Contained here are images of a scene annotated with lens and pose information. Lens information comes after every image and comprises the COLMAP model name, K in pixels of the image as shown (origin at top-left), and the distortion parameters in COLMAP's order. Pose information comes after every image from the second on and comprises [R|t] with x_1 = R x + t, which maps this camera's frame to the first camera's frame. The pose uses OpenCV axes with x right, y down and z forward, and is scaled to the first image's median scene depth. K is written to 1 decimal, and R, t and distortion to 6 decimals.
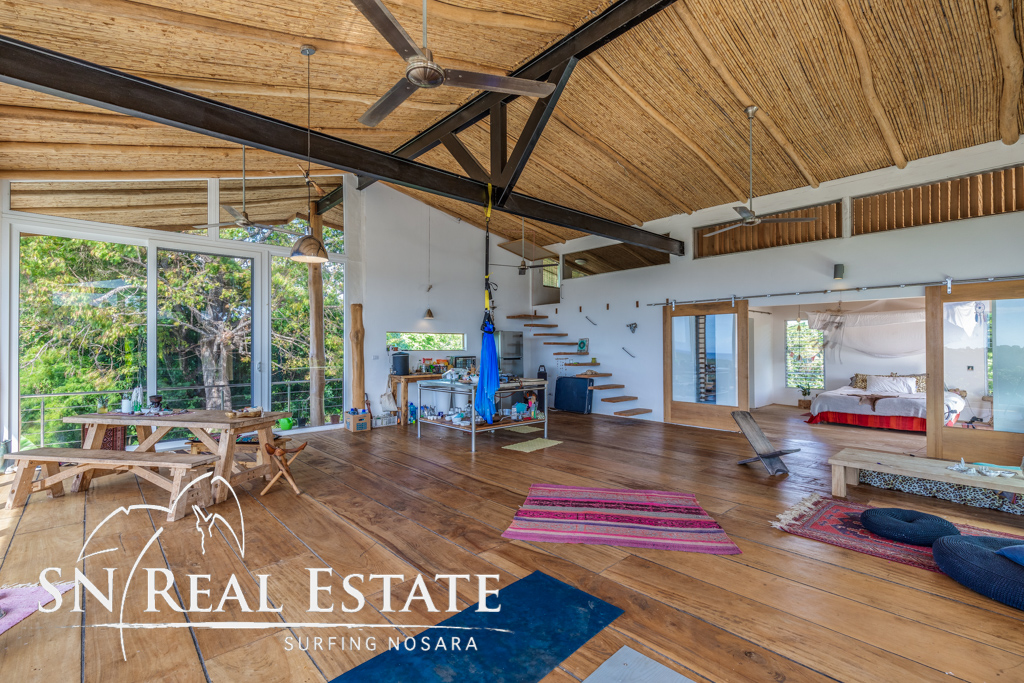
lens RADIAL K [[459.8, 0, 516.6], [0, 459.8, 338.7], [0, 0, 1]] dist [0.008740, -0.001518]
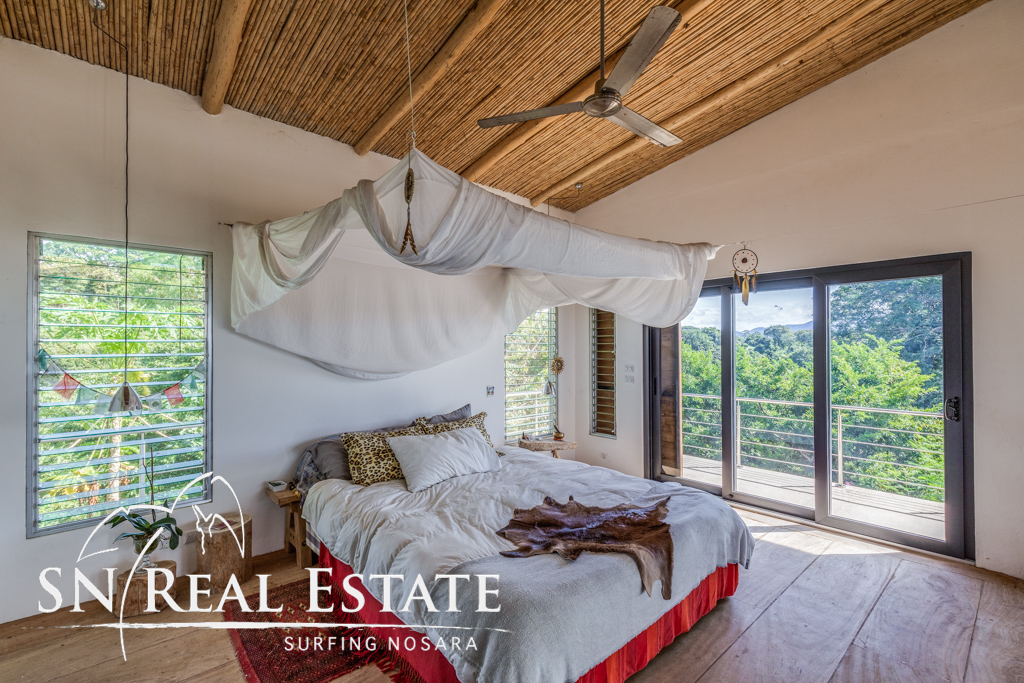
lens RADIAL K [[459.8, 0, 513.8], [0, 459.8, 342.3], [0, 0, 1]] dist [0.008740, -0.001518]
pose [[0.005008, 0.015473, 0.999868, 0.482796], [-0.014675, 0.999774, -0.015398, 0.017795], [-0.999880, -0.014596, 0.005234, 1.029792]]
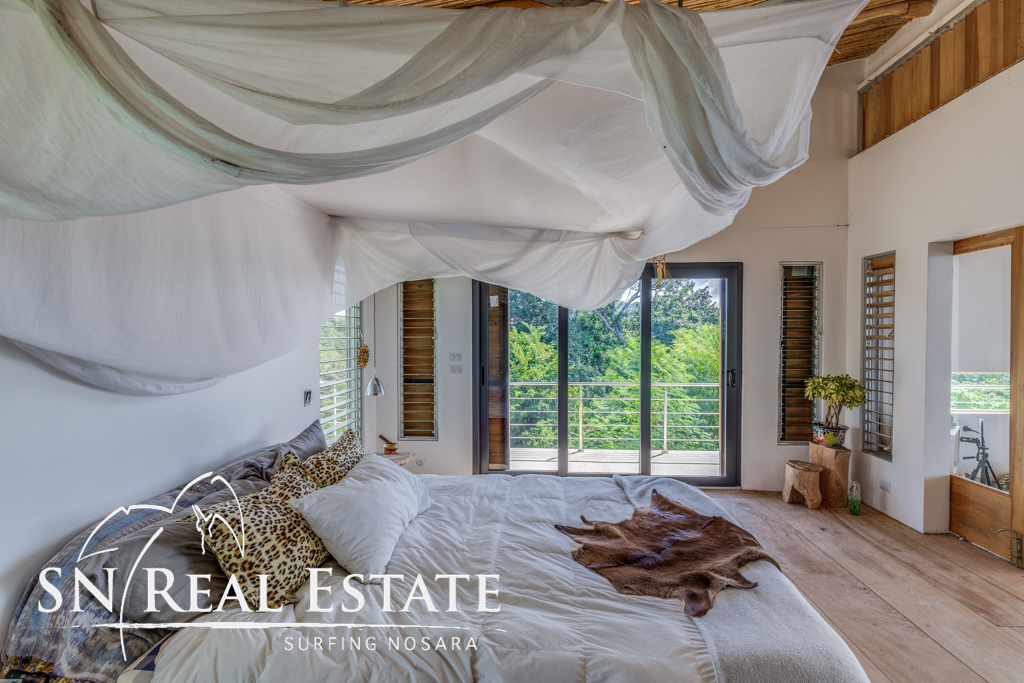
lens RADIAL K [[485.8, 0, 511.8], [0, 485.8, 344.9], [0, 0, 1]] dist [-0.001778, -0.000024]
pose [[-0.697352, -0.014201, 0.716588, 0.645672], [-0.010663, 0.999899, 0.009439, 0.020957], [-0.716650, -0.001059, -0.697433, 1.216155]]
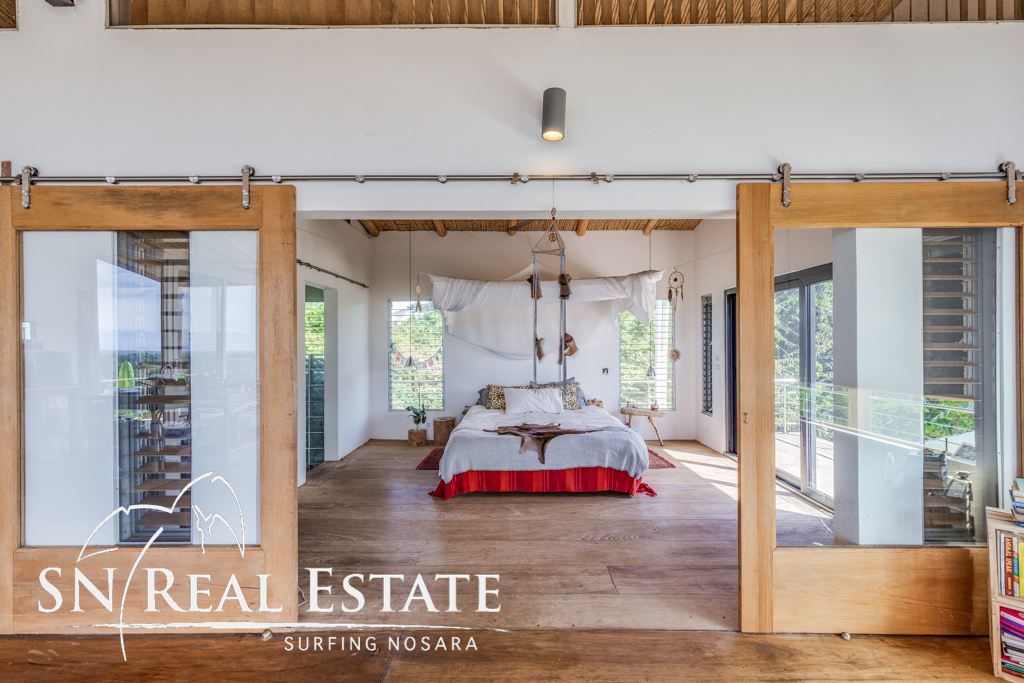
lens RADIAL K [[459.8, 0, 517.5], [0, 459.8, 341.2], [0, 0, 1]] dist [0.008740, -0.001518]
pose [[0.685798, 0.003052, 0.727786, 0.345897], [-0.010075, 0.999935, 0.005301, 0.013284], [-0.727722, -0.010968, 0.685784, 0.619857]]
